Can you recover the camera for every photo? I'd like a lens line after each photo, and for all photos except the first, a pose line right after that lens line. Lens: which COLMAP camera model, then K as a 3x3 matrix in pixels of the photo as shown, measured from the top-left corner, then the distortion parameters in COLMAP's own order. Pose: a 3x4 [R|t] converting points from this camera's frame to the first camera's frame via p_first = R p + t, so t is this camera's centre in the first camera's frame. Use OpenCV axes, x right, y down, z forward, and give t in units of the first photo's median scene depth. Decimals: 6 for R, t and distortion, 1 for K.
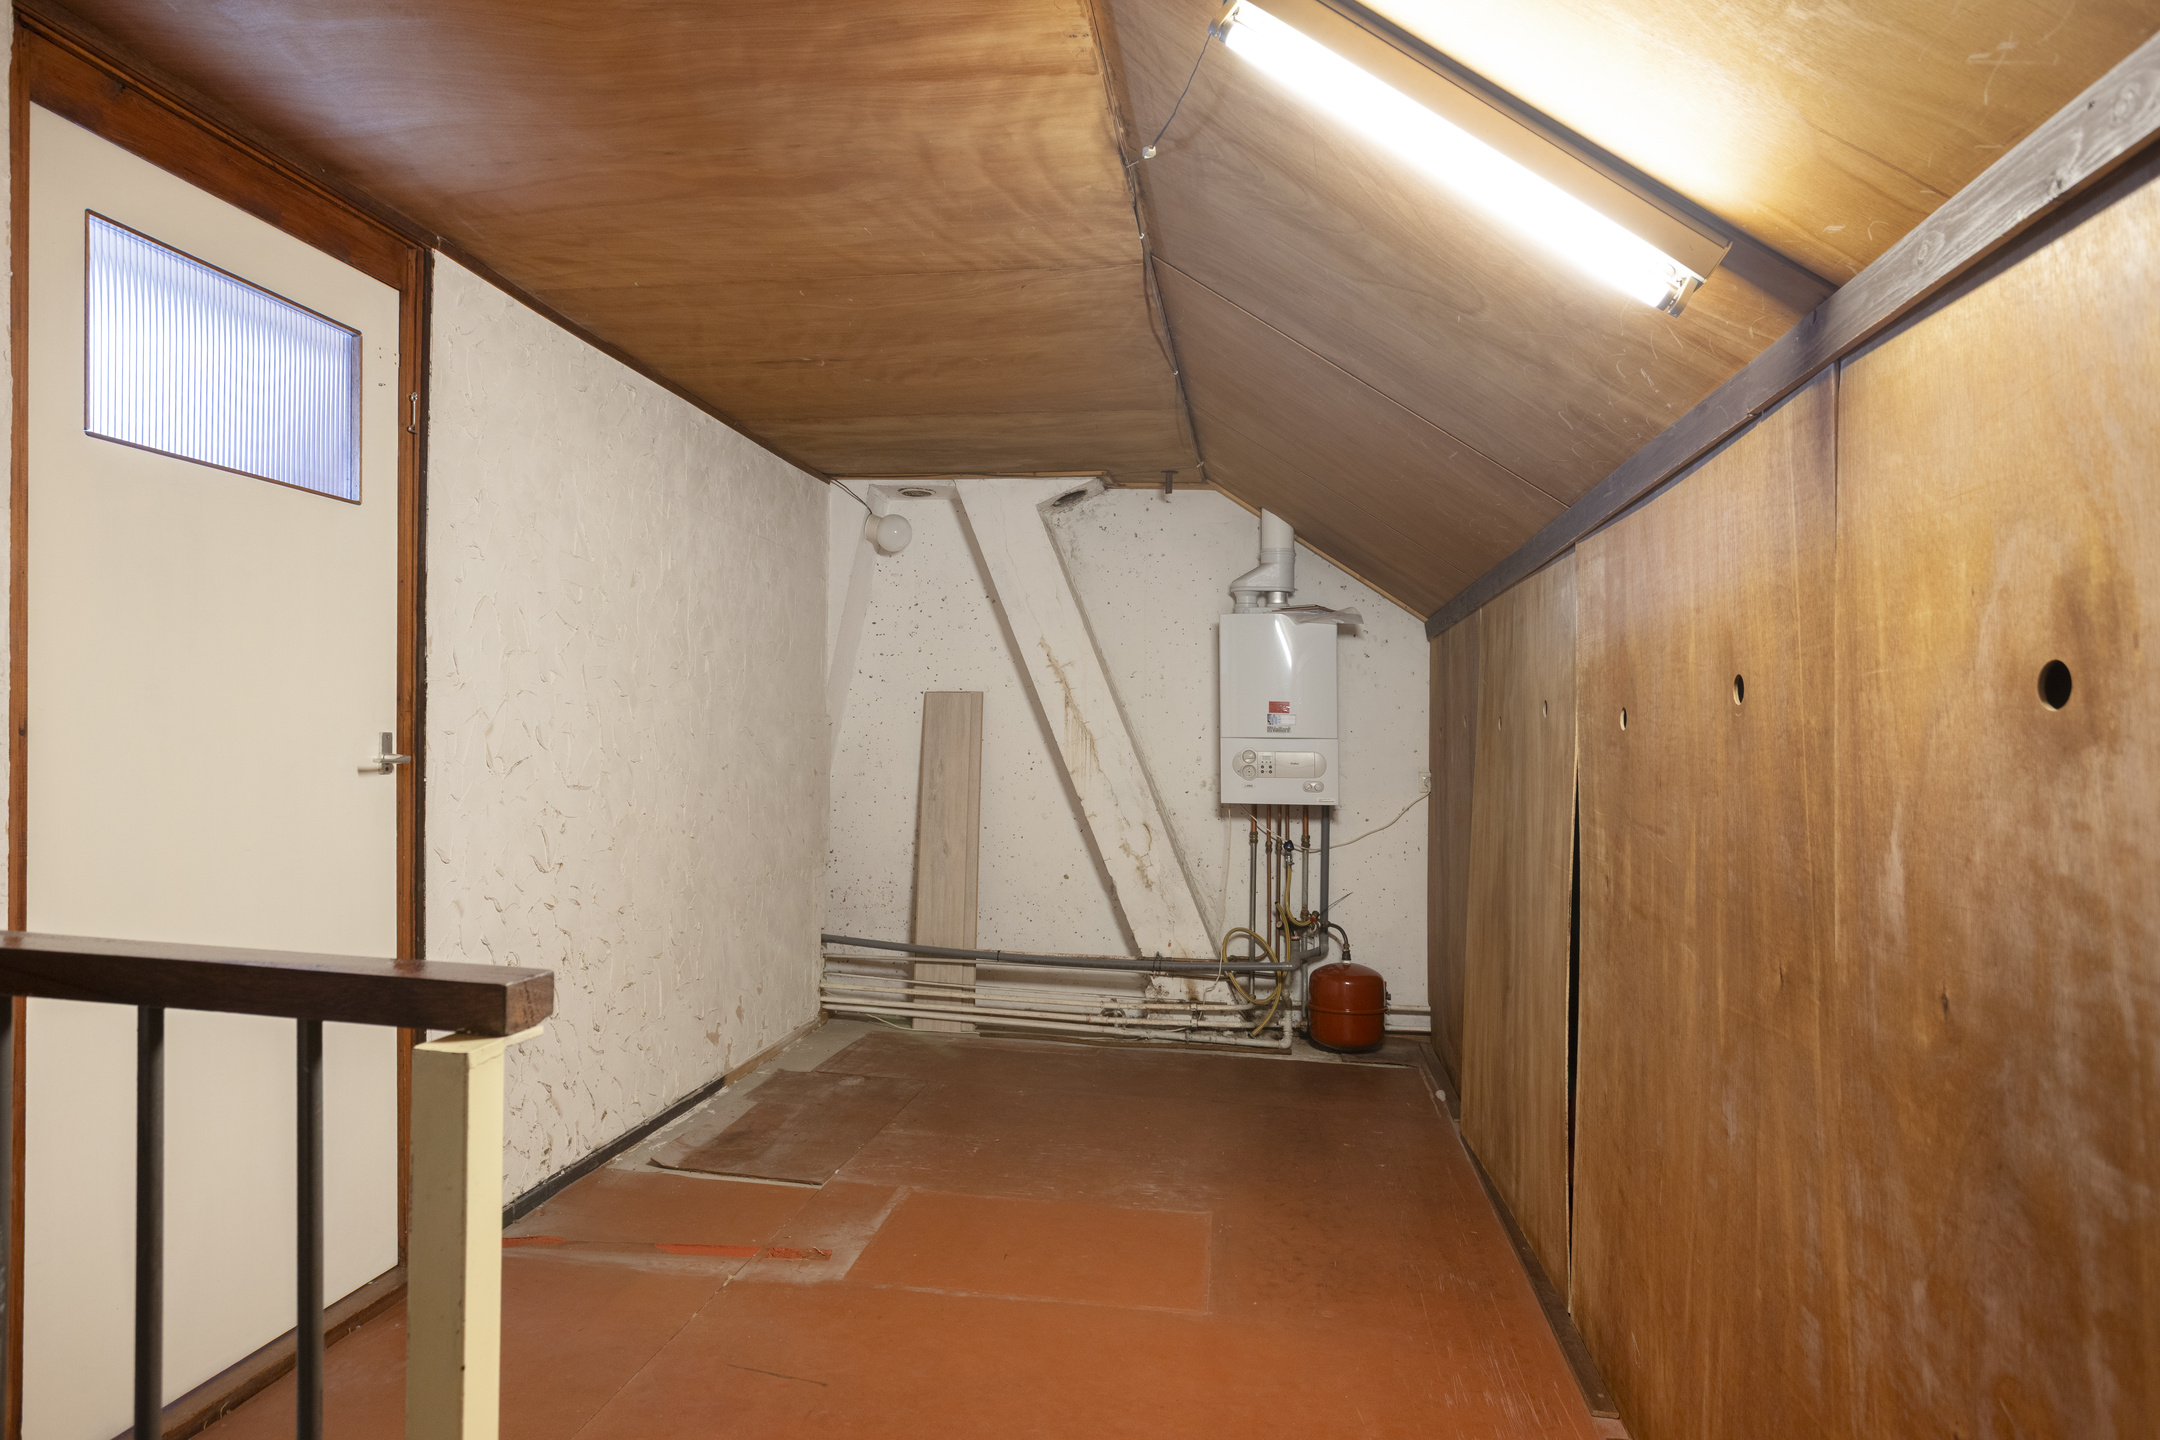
lens RADIAL K [[1237.8, 0, 1080.0], [0, 1237.8, 720.0], [0, 0, 1]] dist [0.002785, 0.001567]
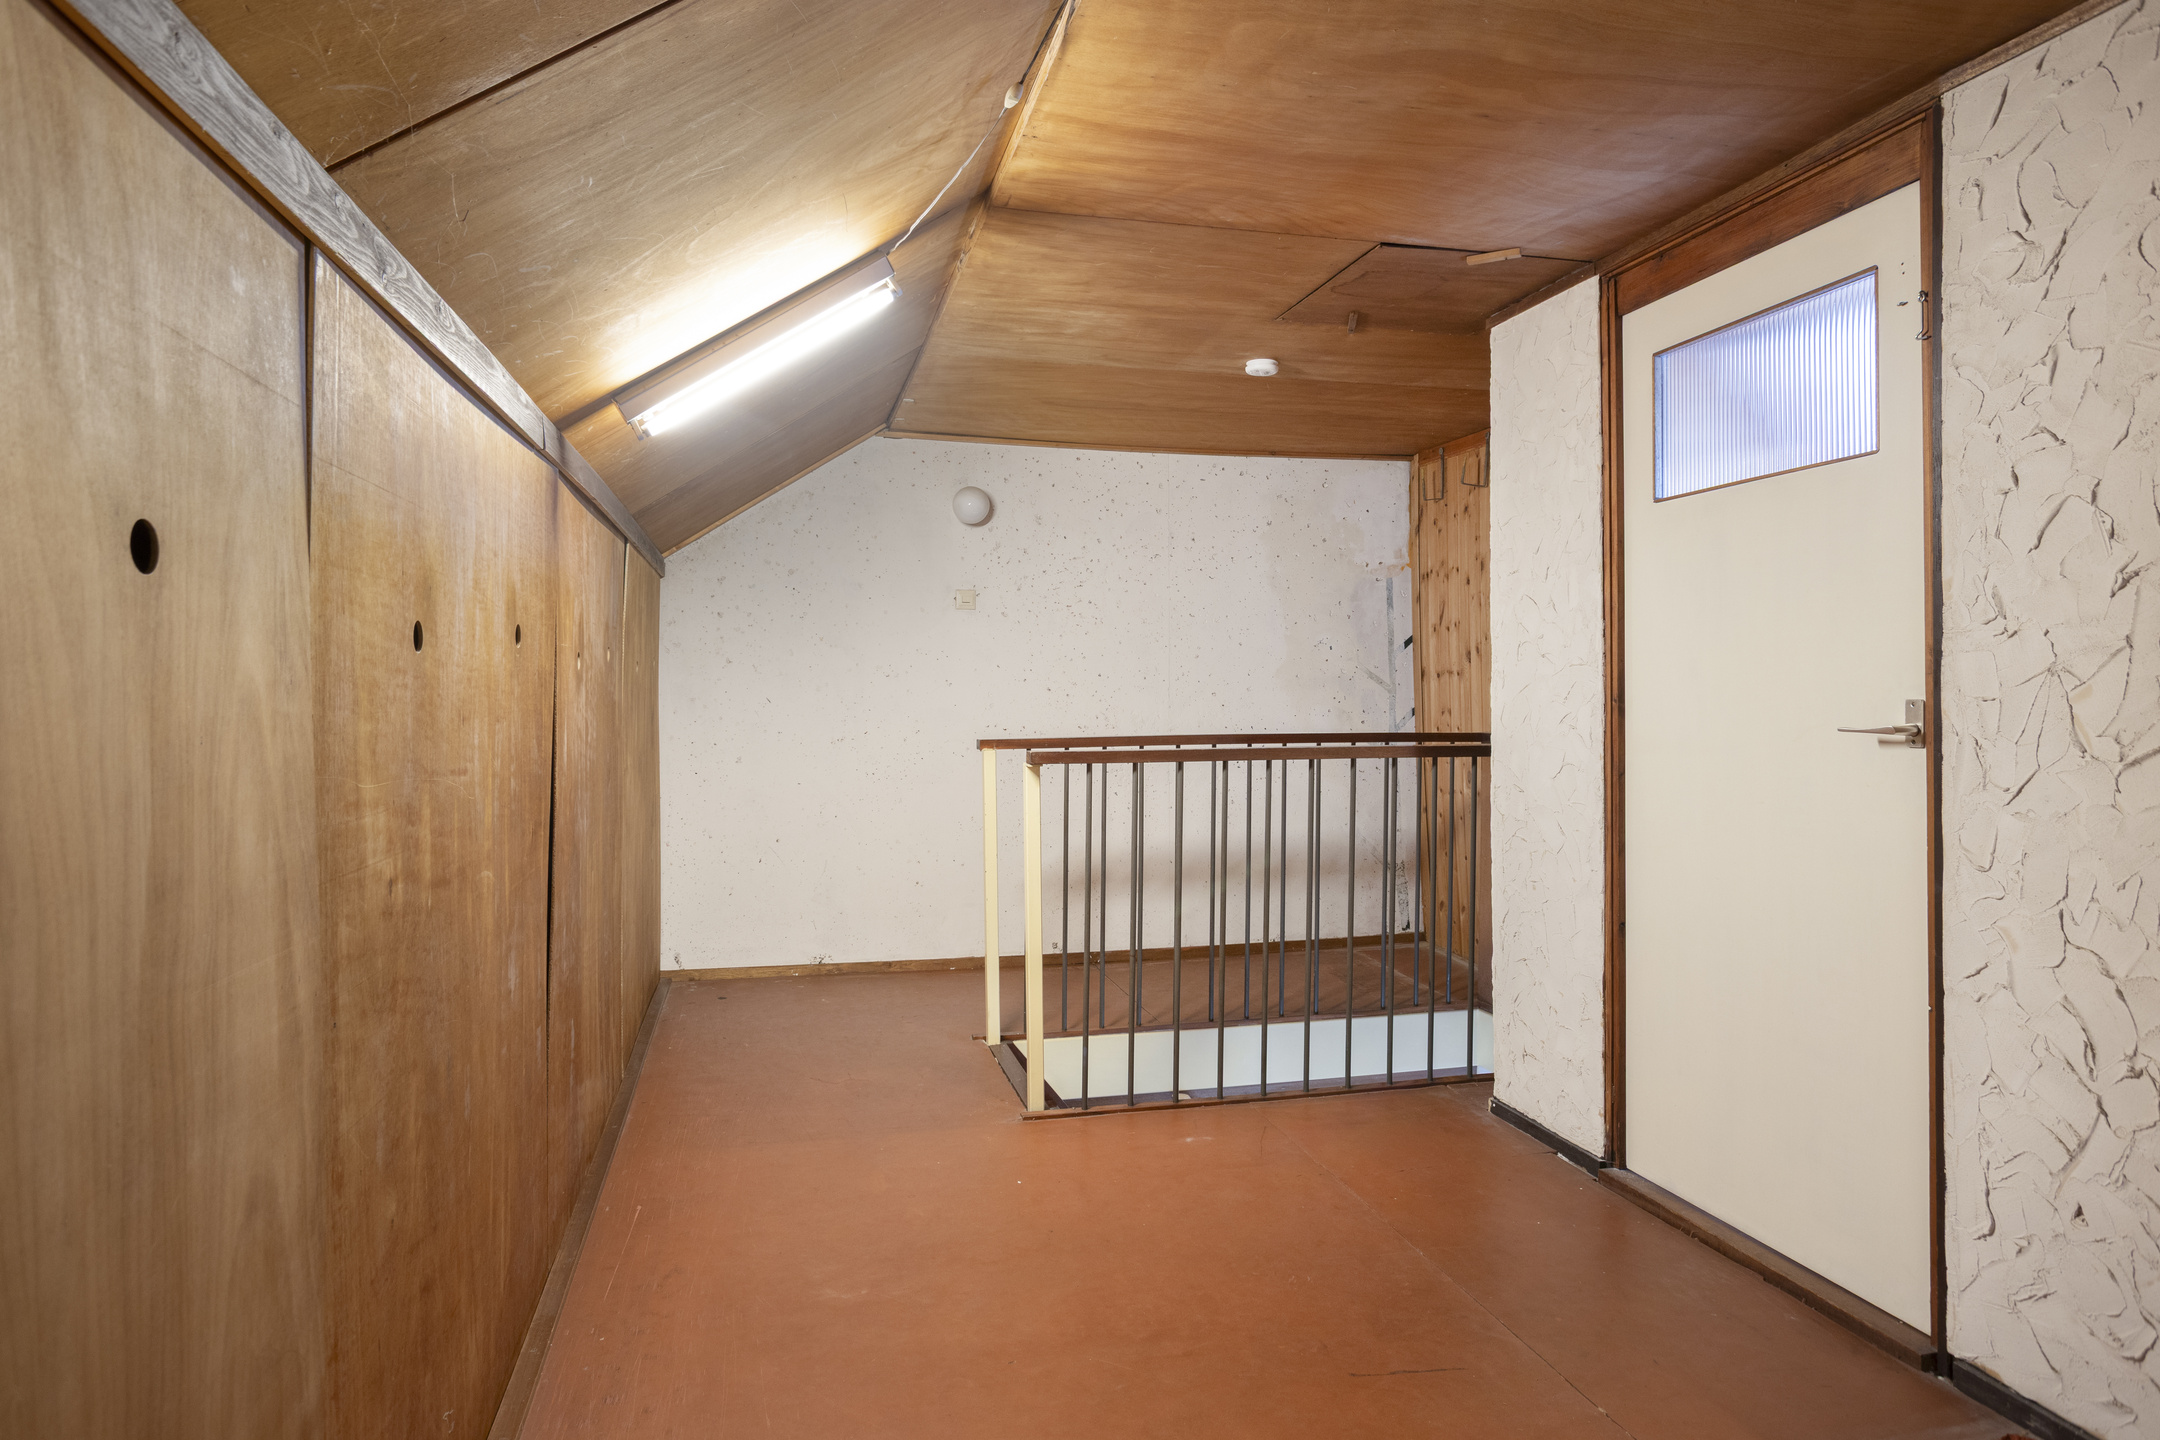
lens RADIAL K [[1237.8, 0, 1080.0], [0, 1237.8, 720.0], [0, 0, 1]] dist [0.002785, 0.001567]
pose [[-0.932202, -0.013820, -0.361674, 0.340158], [-0.018333, 0.999791, 0.009050, 0.033816], [0.361473, 0.015067, -0.932261, 1.833688]]
